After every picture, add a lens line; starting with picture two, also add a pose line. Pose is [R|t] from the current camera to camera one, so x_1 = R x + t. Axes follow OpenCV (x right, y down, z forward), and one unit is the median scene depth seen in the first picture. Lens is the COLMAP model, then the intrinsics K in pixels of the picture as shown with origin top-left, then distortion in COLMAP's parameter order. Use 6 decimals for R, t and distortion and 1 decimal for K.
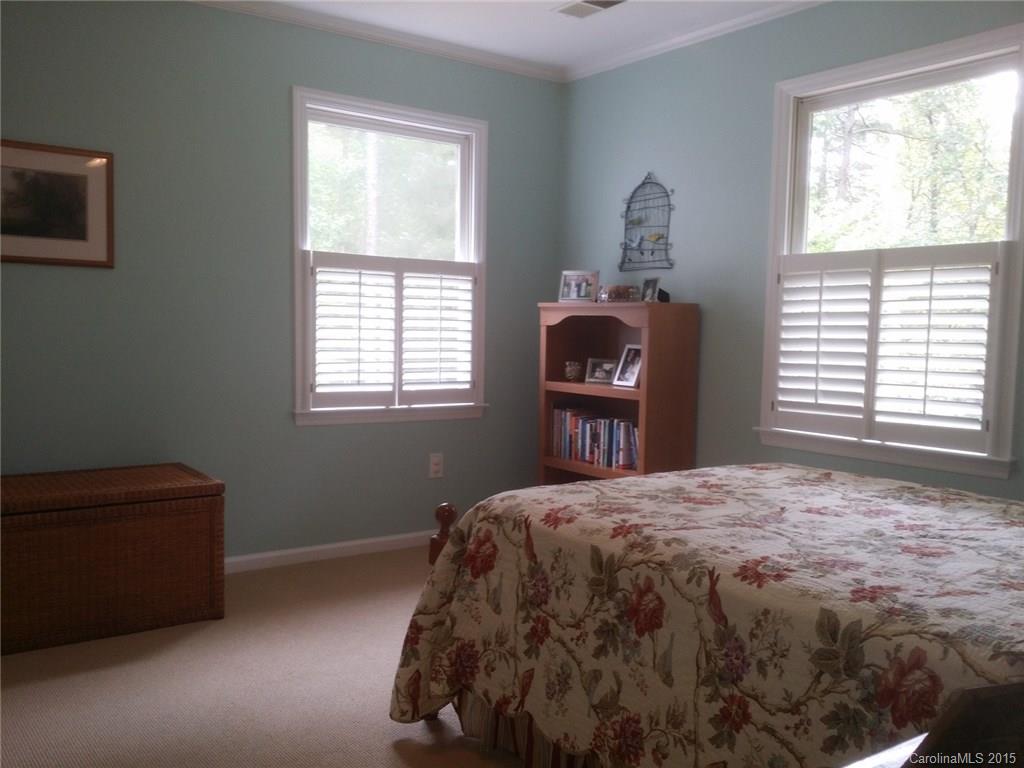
lens RADIAL K [[910.7, 0, 508.1], [0, 910.7, 400.1], [0, 0, 1]] dist [0.104801, -0.259686]
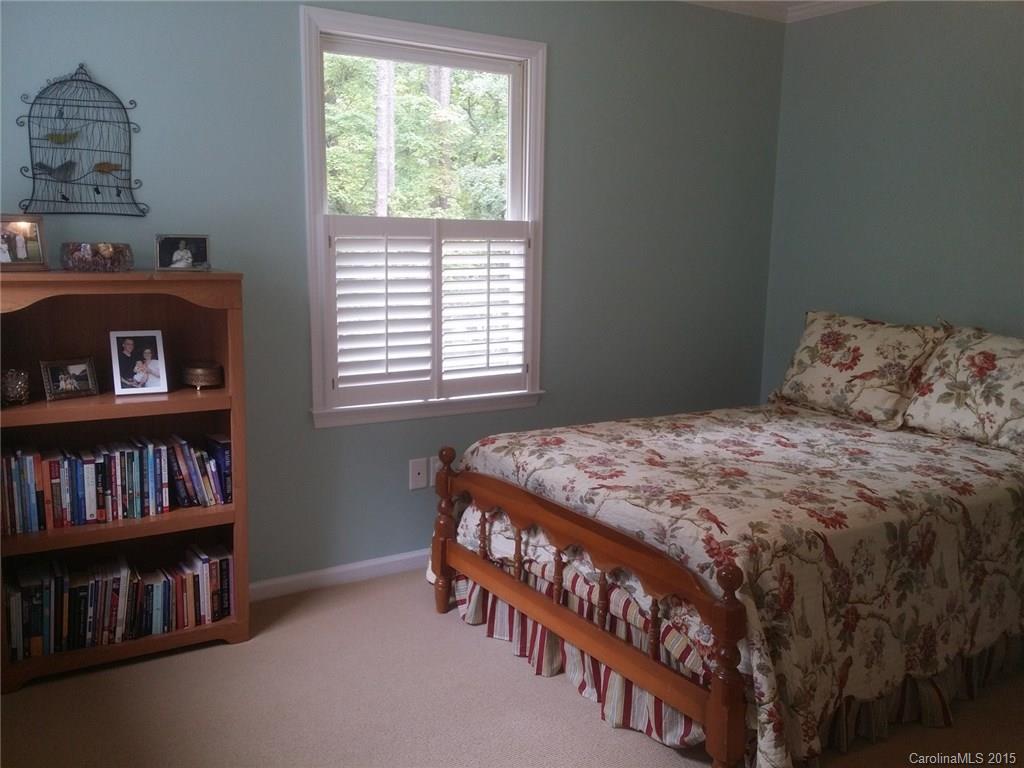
lens RADIAL K [[913.8, 0, 511.5], [0, 913.8, 396.7], [0, 0, 1]] dist [-0.002862, 0.001850]
pose [[0.056545, -0.188892, 0.980368, -0.618461], [0.063355, 0.980639, 0.185290, -0.144588], [-0.996388, 0.051634, 0.067417, 0.815828]]
